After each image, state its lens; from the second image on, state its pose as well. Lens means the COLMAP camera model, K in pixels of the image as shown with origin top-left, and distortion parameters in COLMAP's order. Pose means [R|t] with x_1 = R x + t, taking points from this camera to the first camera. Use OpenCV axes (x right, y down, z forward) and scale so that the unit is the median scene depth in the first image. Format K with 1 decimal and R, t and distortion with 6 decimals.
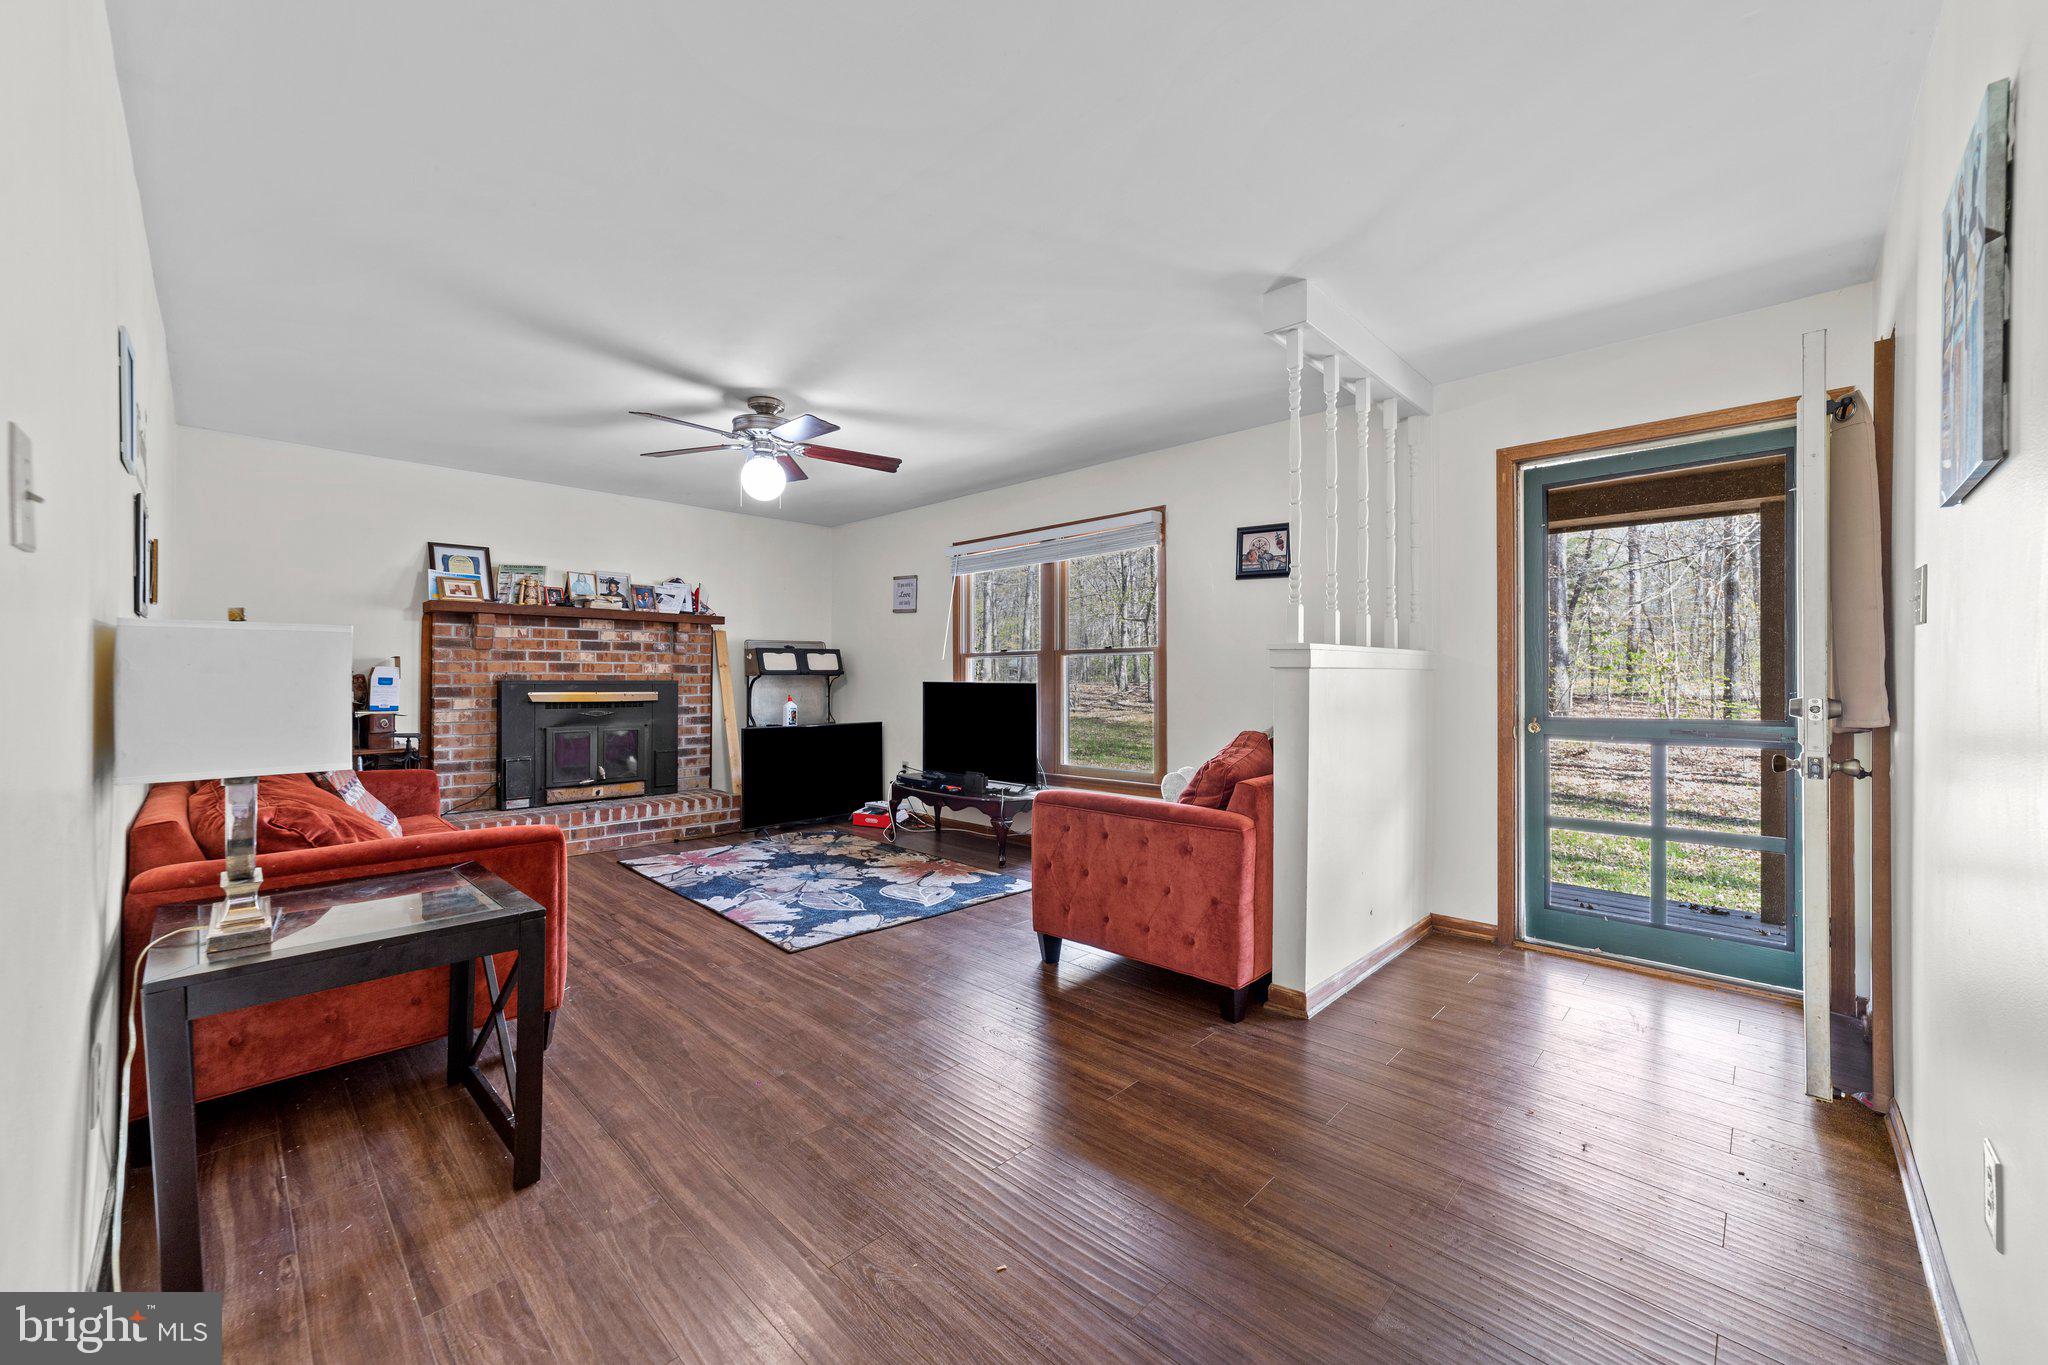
lens RADIAL K [[786.4, 0, 1020.8], [0, 786.4, 676.8], [0, 0, 1]] dist [0.002351, 0.000657]
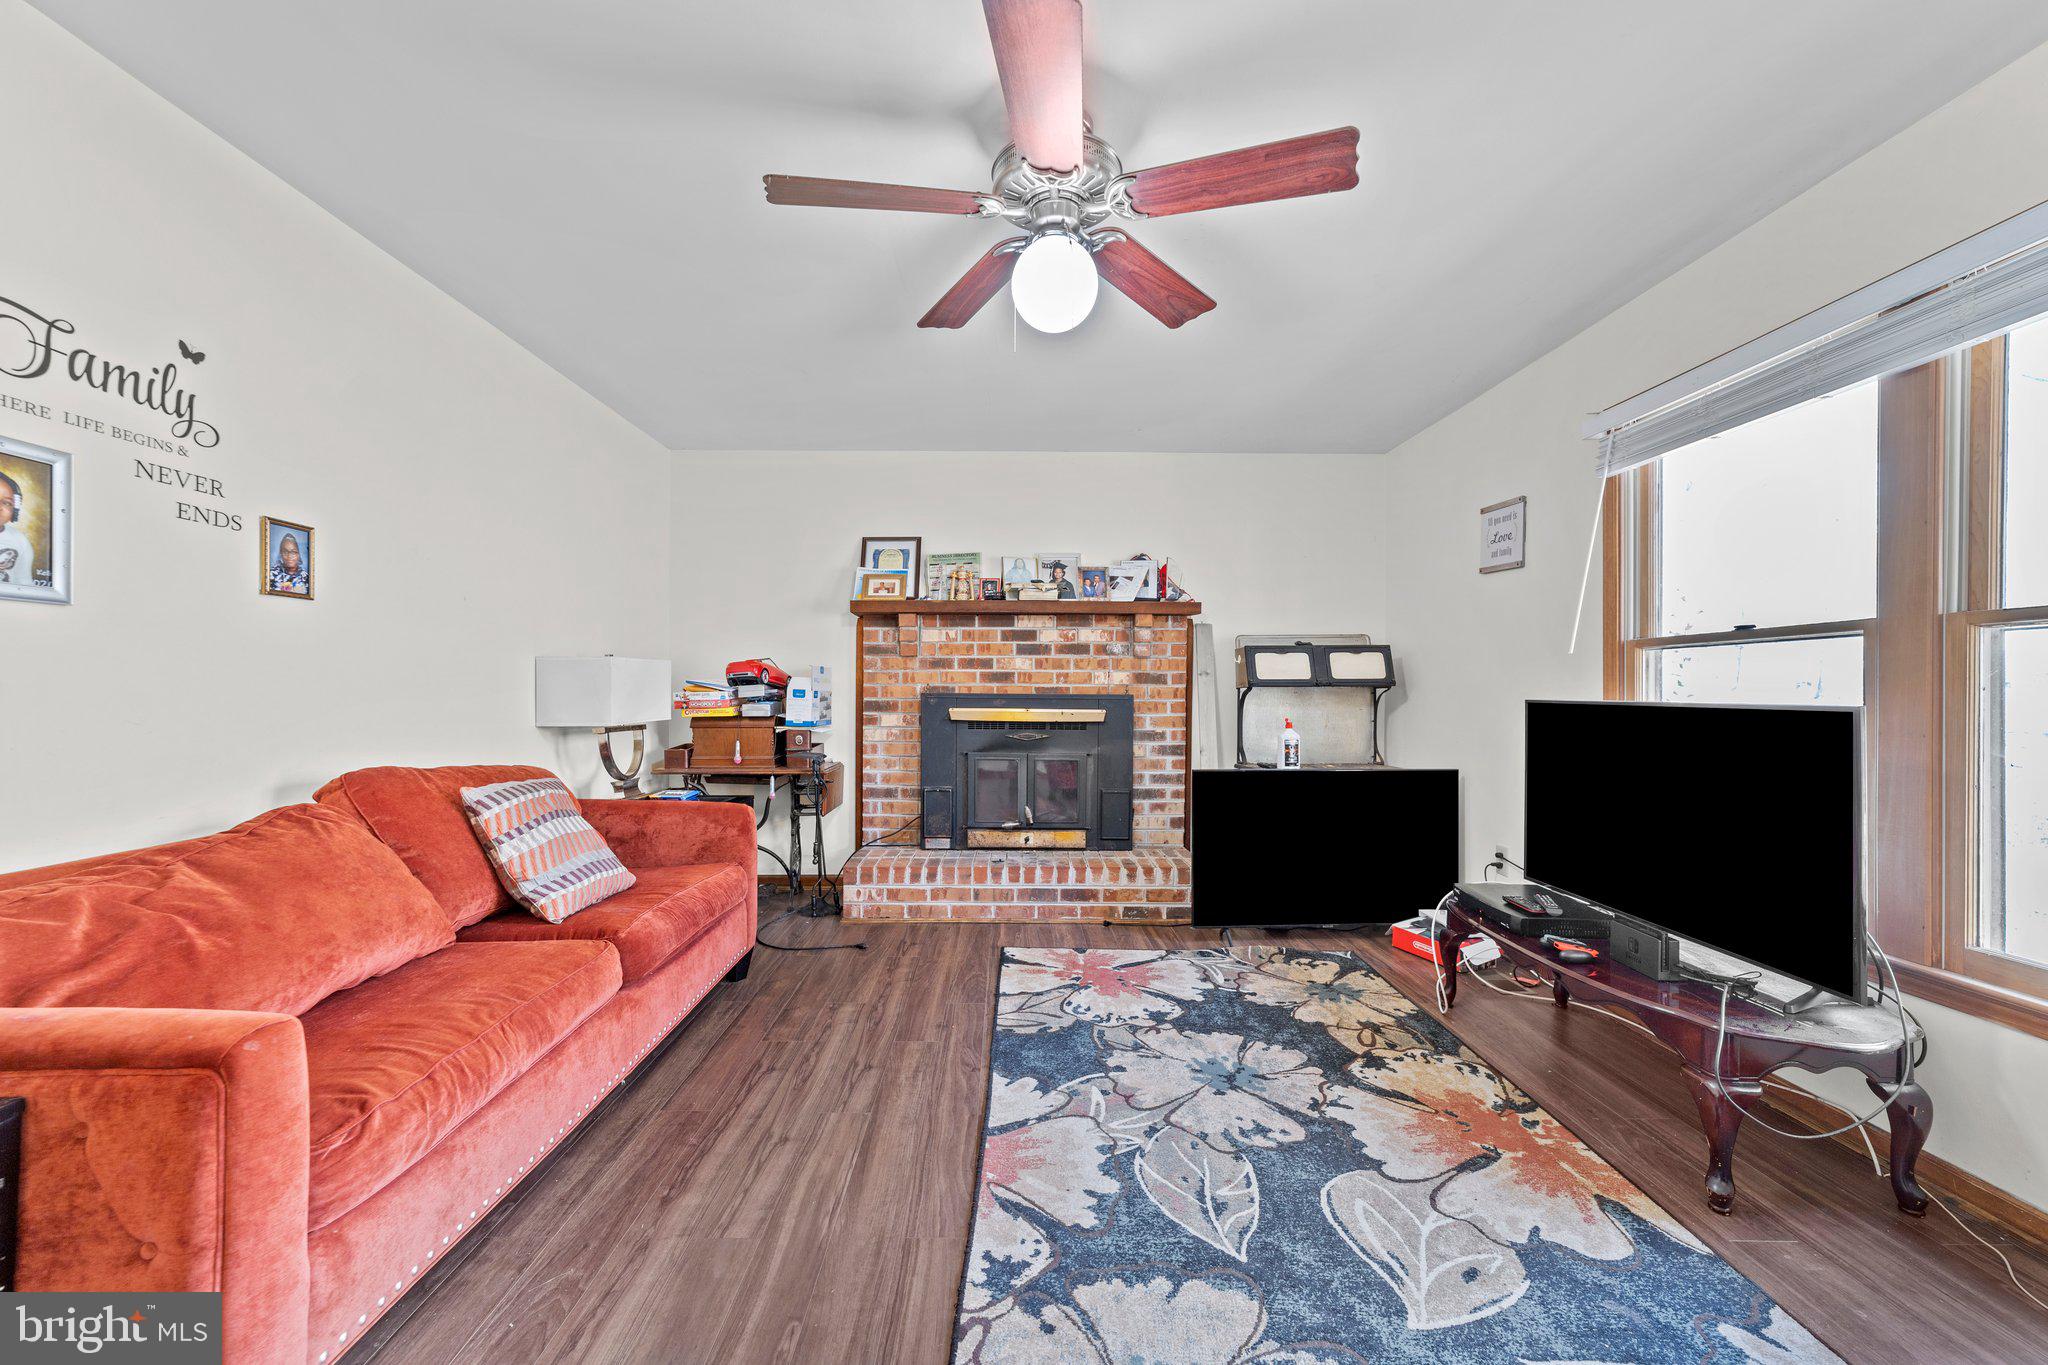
lens RADIAL K [[786.4, 0, 1025.7], [0, 786.4, 692.6], [0, 0, 1]] dist [0.002351, 0.000657]
pose [[0.701404, 0.003671, -0.712754, 0.009050], [-0.002029, 0.999993, 0.003154, 0.001255], [0.712761, -0.000766, 0.701407, 0.460458]]
